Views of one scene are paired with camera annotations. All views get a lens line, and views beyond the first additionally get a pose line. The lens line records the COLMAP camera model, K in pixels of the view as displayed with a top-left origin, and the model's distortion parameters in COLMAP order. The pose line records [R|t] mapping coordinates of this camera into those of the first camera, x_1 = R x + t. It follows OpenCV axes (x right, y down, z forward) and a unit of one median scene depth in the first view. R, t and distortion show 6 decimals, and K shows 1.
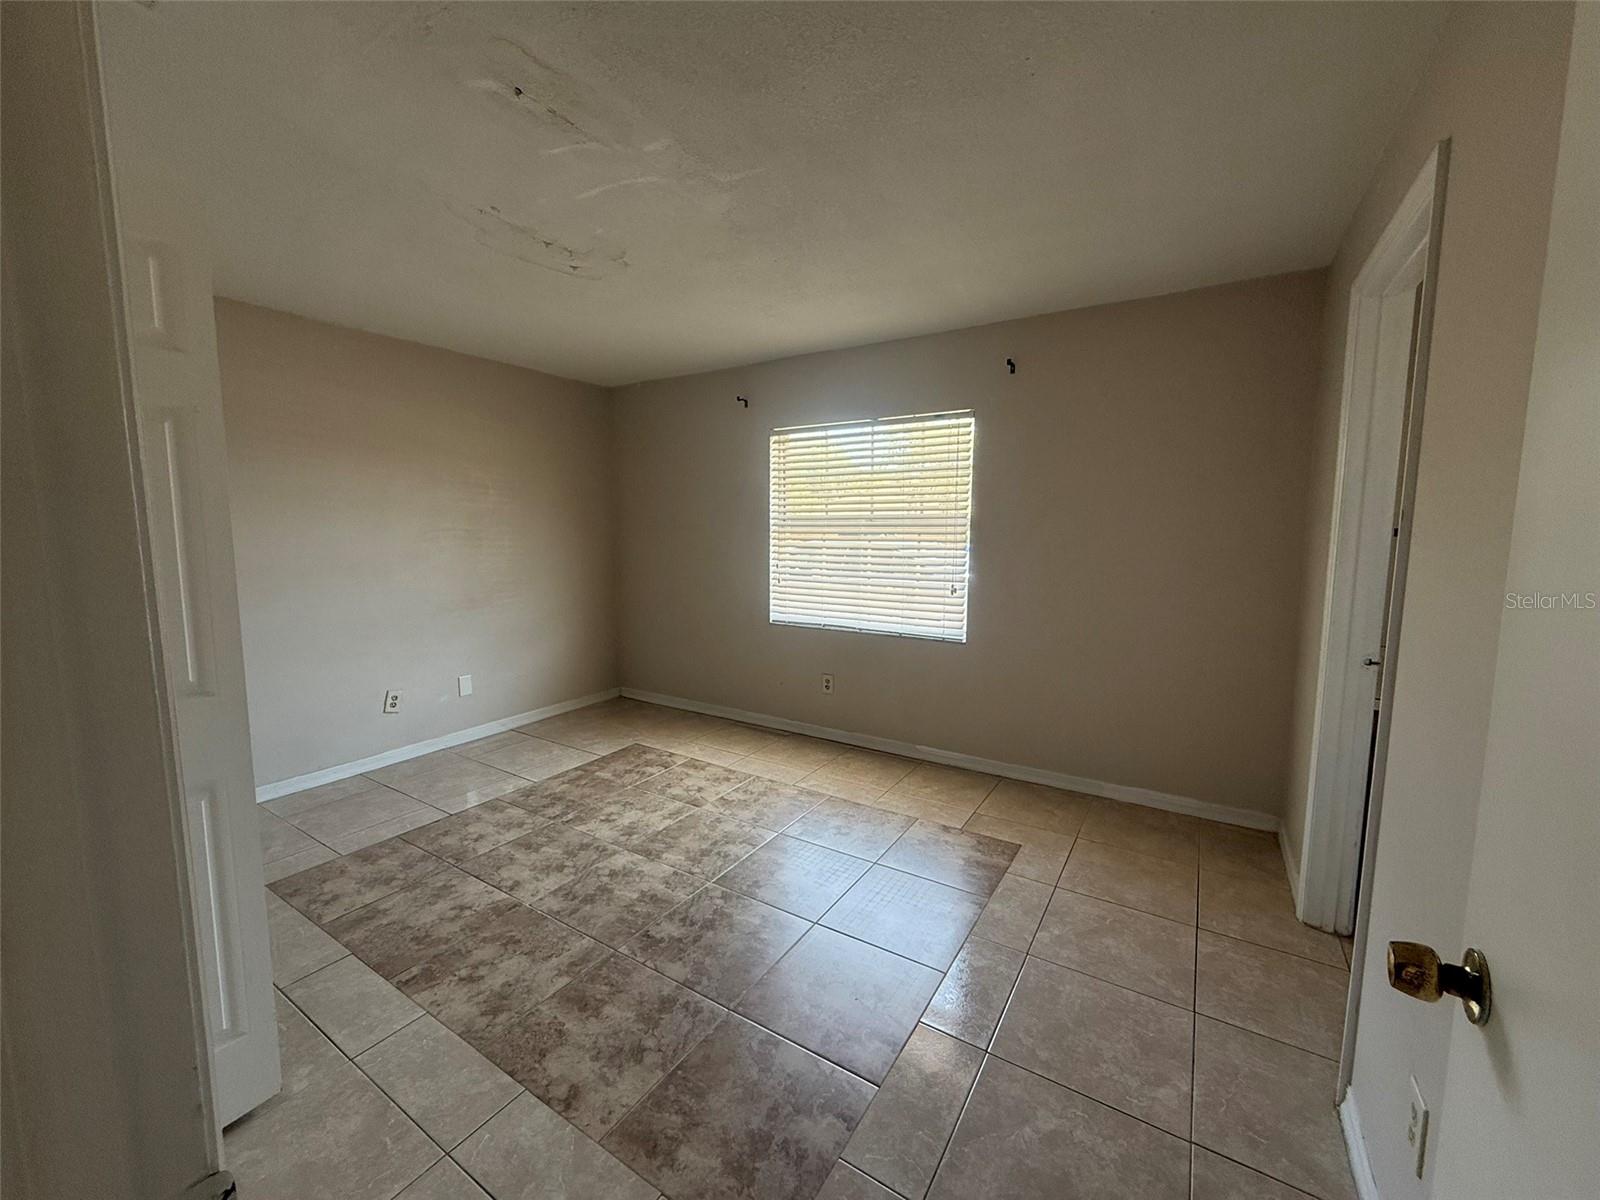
lens RADIAL K [[635.4, 0, 785.3], [0, 635.4, 615.6], [0, 0, 1]] dist [-0.001983, 0.000359]
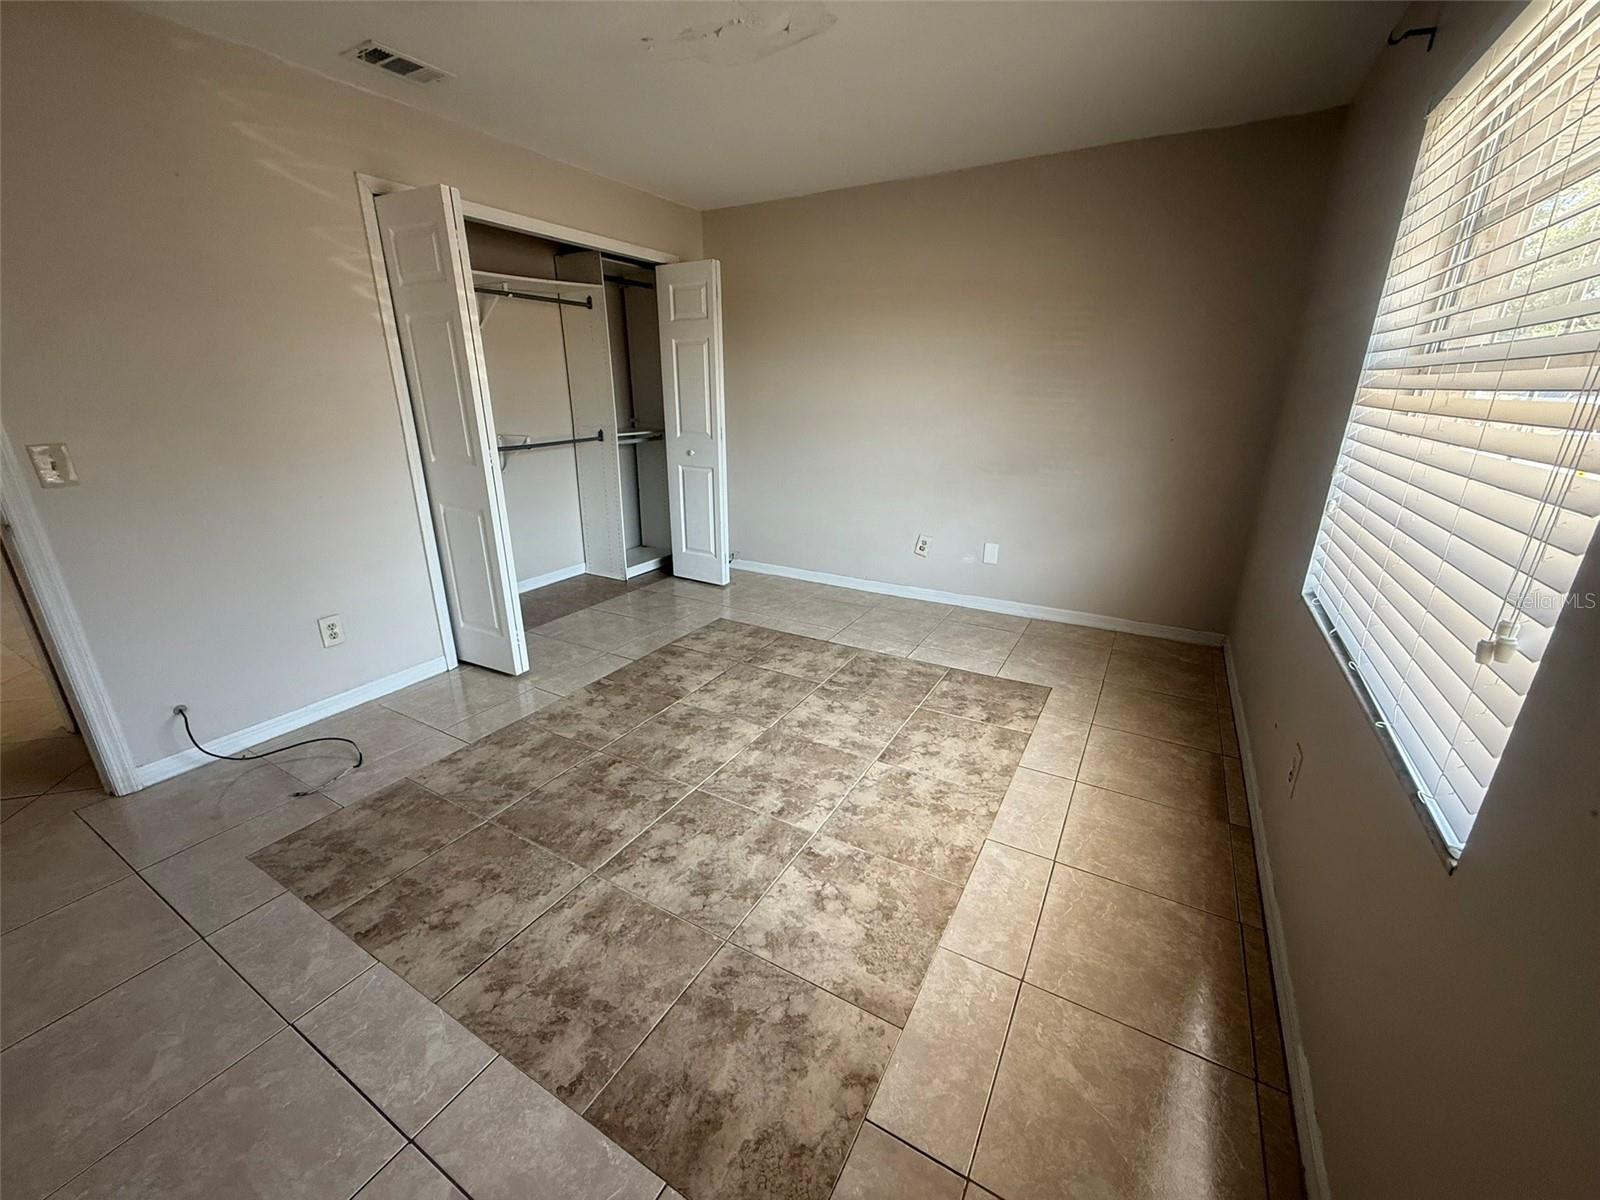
lens RADIAL K [[635.4, 0, 788.4], [0, 635.4, 584.1], [0, 0, 1]] dist [-0.001983, 0.000359]
pose [[0.059612, 0.296873, -0.953054, 0.545039], [-0.140017, 0.947800, 0.286479, -0.103970], [0.988353, 0.116367, 0.098067, 0.837310]]
